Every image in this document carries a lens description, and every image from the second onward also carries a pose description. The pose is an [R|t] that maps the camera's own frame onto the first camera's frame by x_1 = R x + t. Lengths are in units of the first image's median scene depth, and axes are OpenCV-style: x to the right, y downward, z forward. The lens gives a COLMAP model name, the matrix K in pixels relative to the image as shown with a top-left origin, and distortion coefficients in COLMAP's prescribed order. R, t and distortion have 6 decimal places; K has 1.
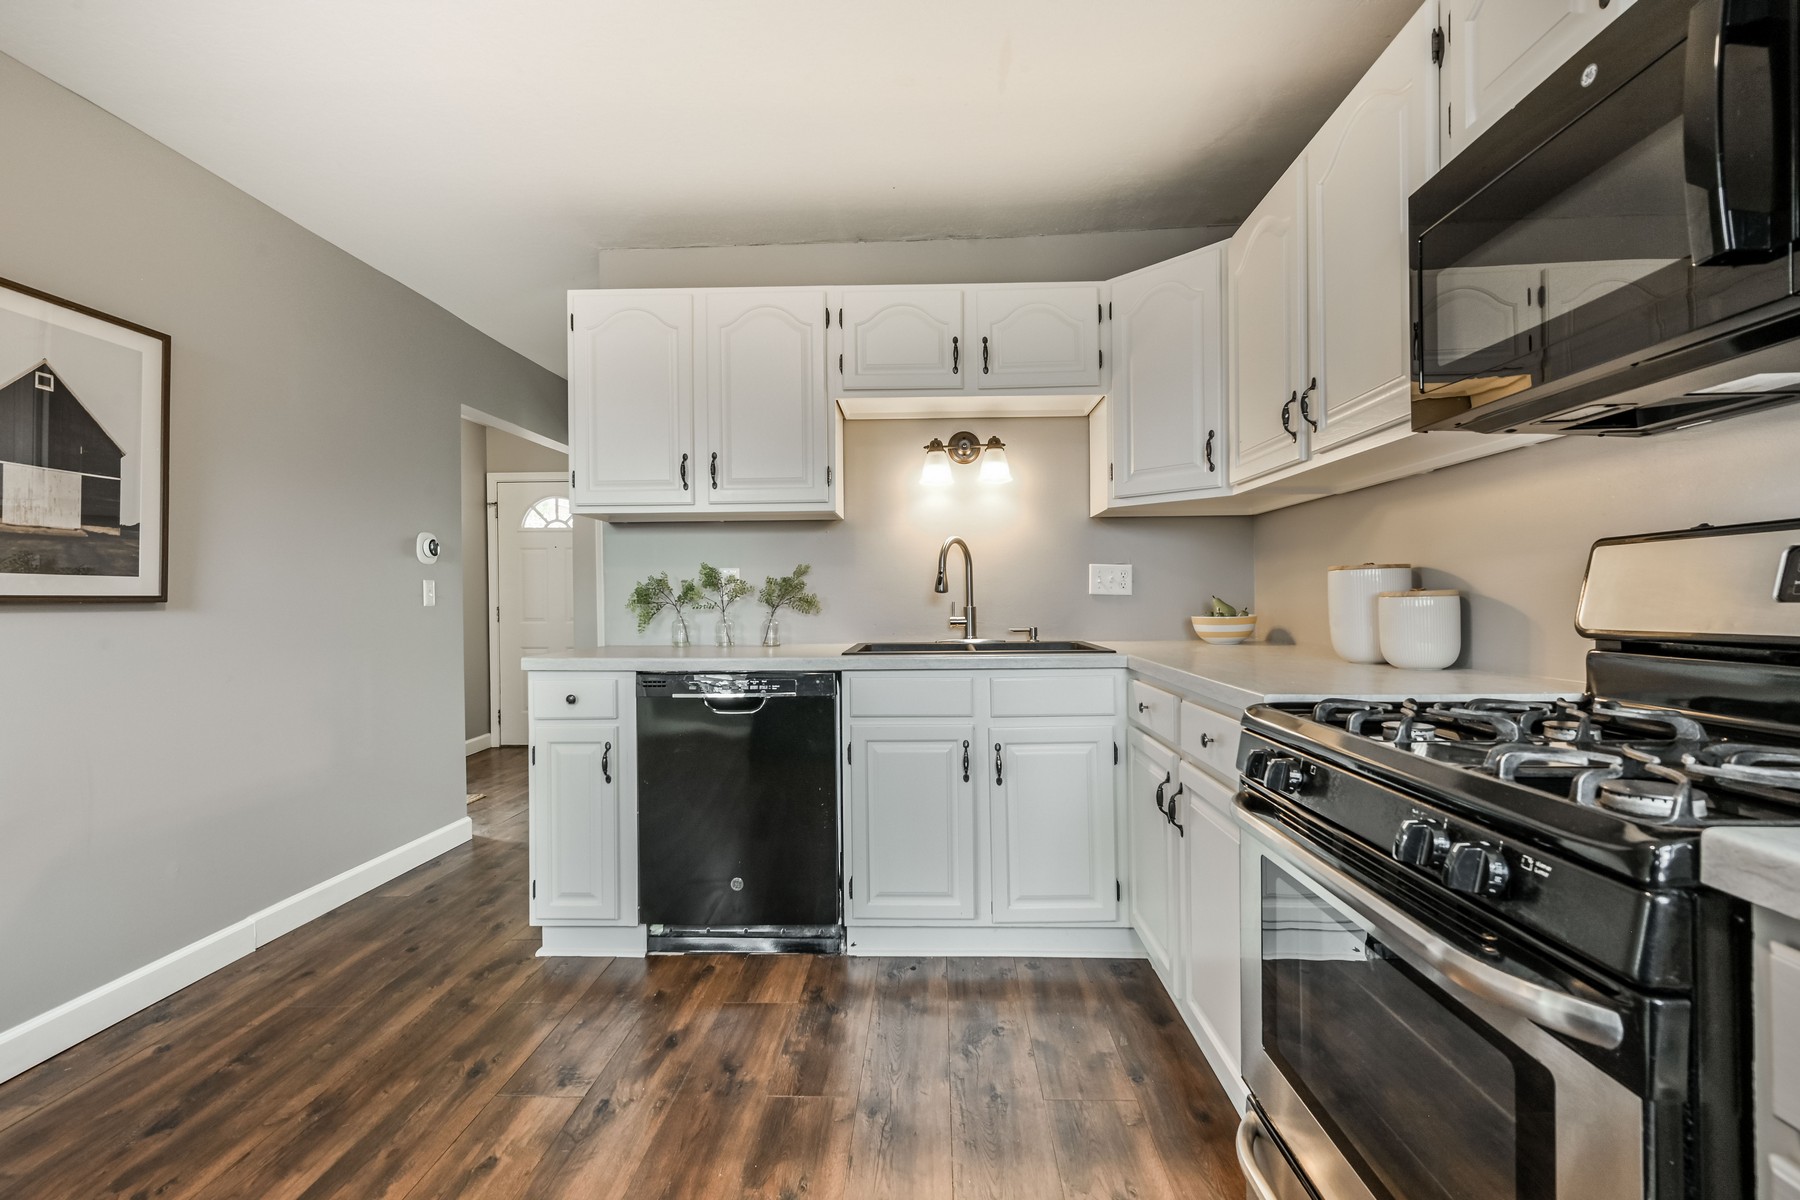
lens RADIAL K [[781.1, 0, 900.0], [0, 781.1, 600.0], [0, 0, 1]] dist [-0.000748, -0.000109]
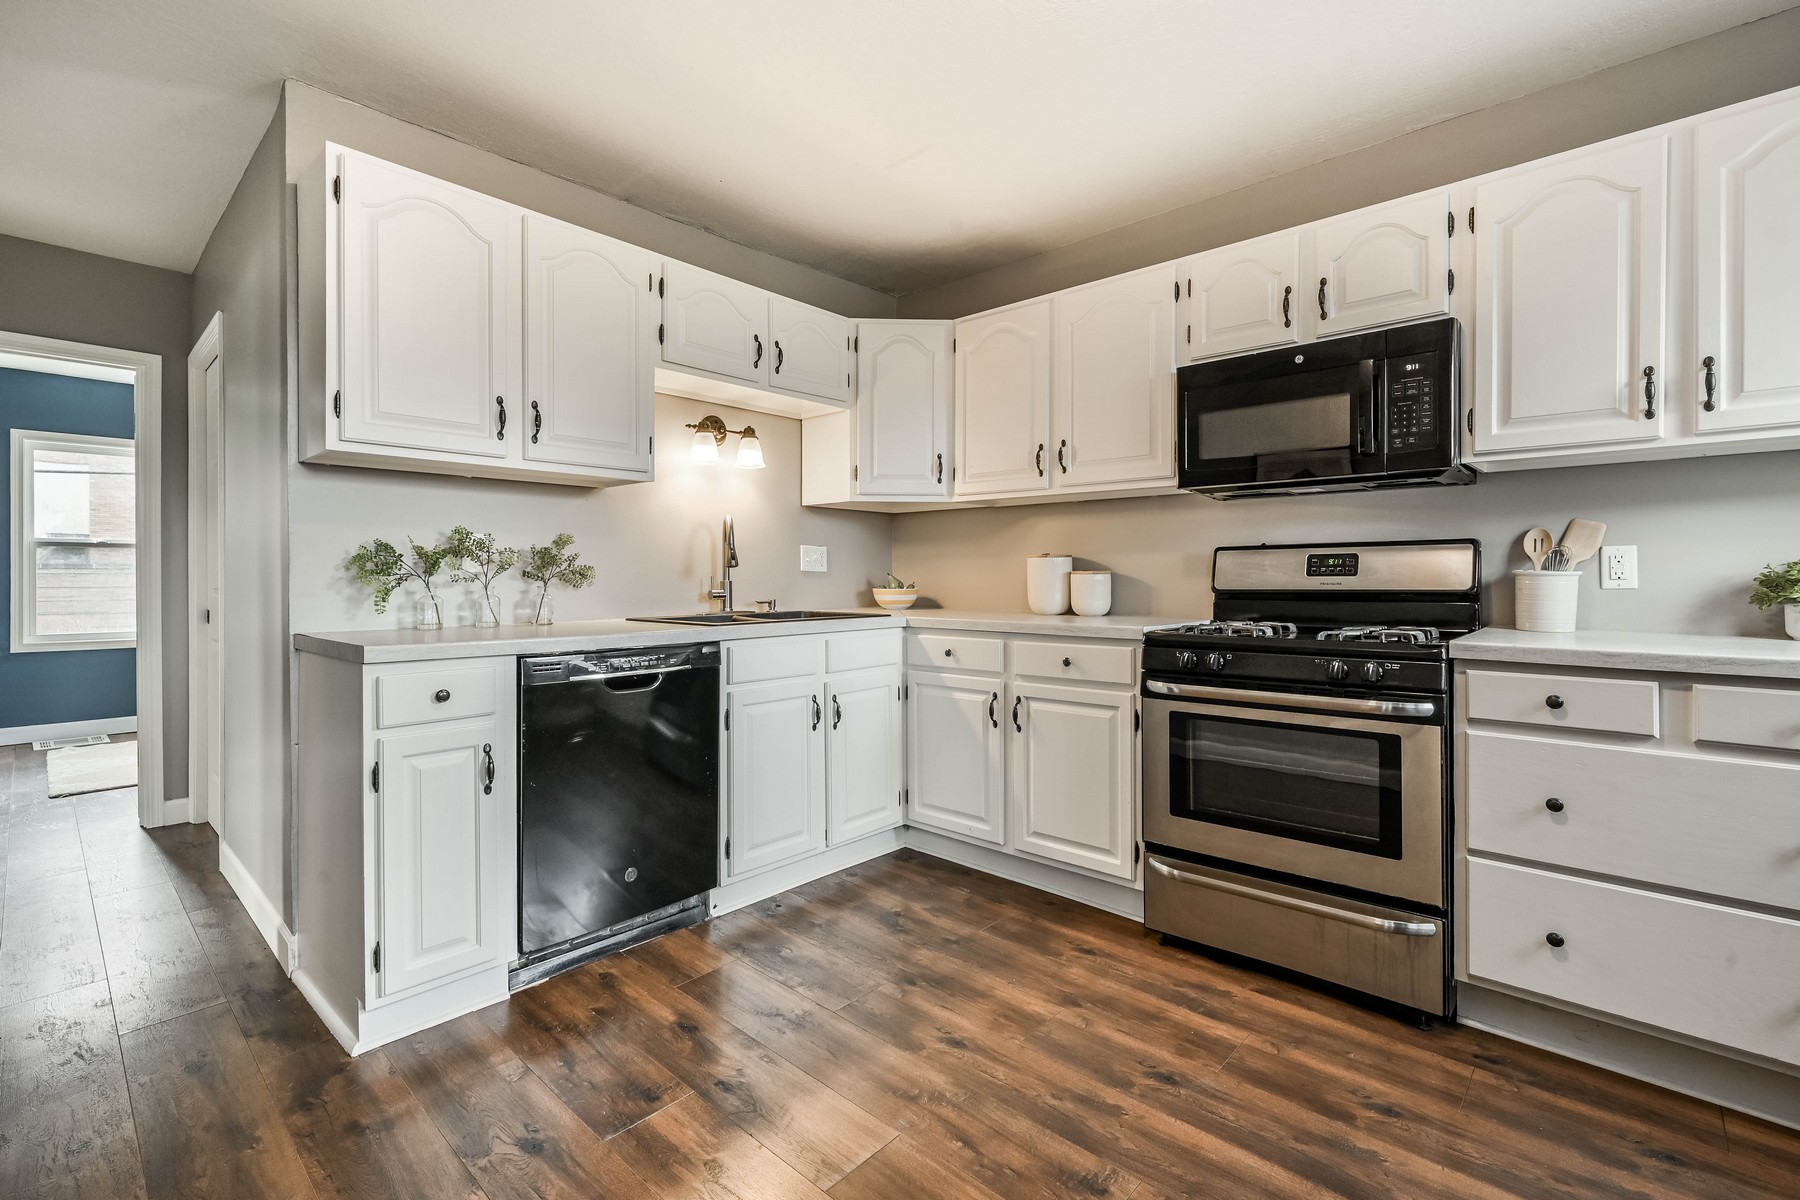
lens RADIAL K [[792.7, 0, 903.5], [0, 792.7, 577.1], [0, 0, 1]] dist [-0.000452, 0.000052]
pose [[0.647543, 0.007175, 0.761995, -0.712839], [-0.004619, 0.999974, -0.005490, 0.010058], [-0.762015, 0.000036, 0.647559, 0.132209]]
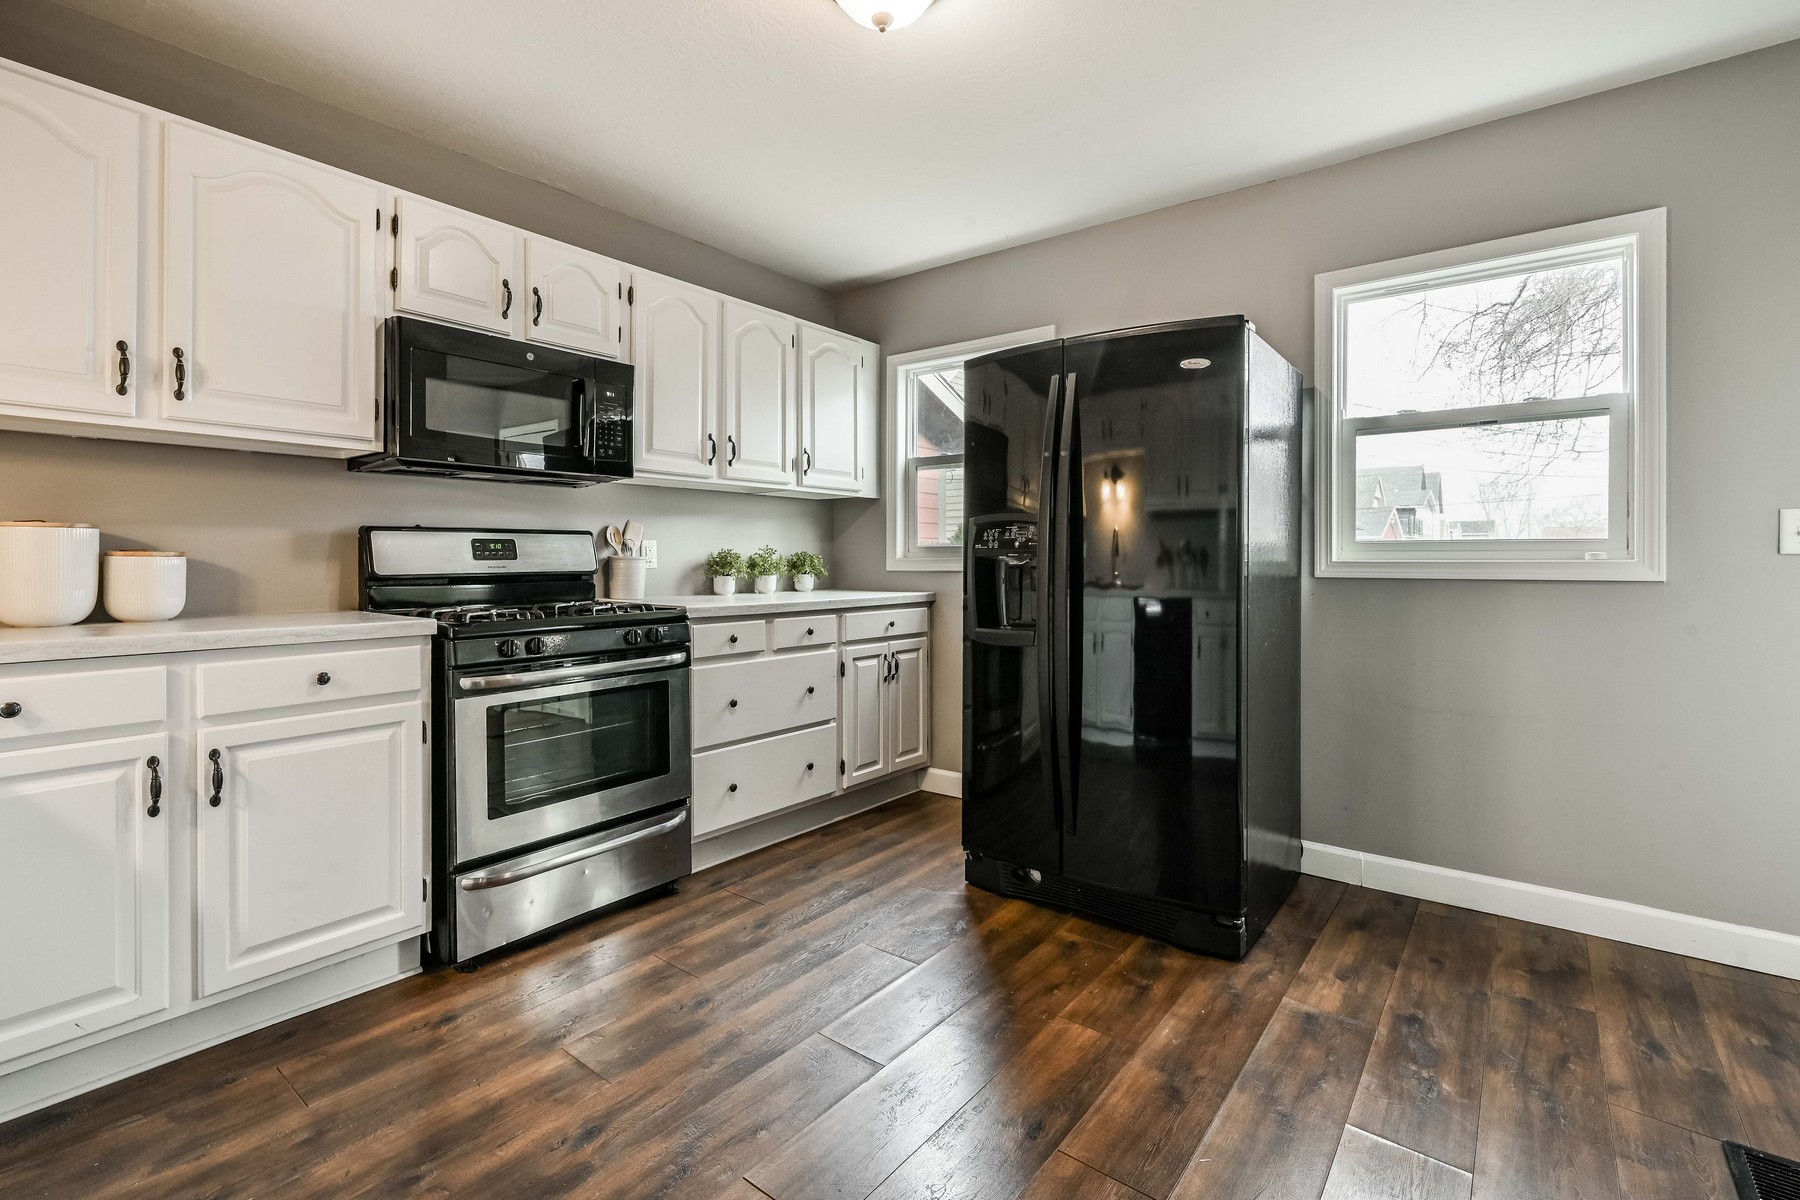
lens RADIAL K [[823.7, 0, 895.0], [0, 823.7, 550.8], [0, 0, 1]] dist [-0.000086, 0.000041]
pose [[-0.808589, 0.014832, 0.588188, -0.676502], [0.006122, 0.999840, -0.016796, 0.010475], [-0.588343, -0.009980, -0.808550, 0.992548]]
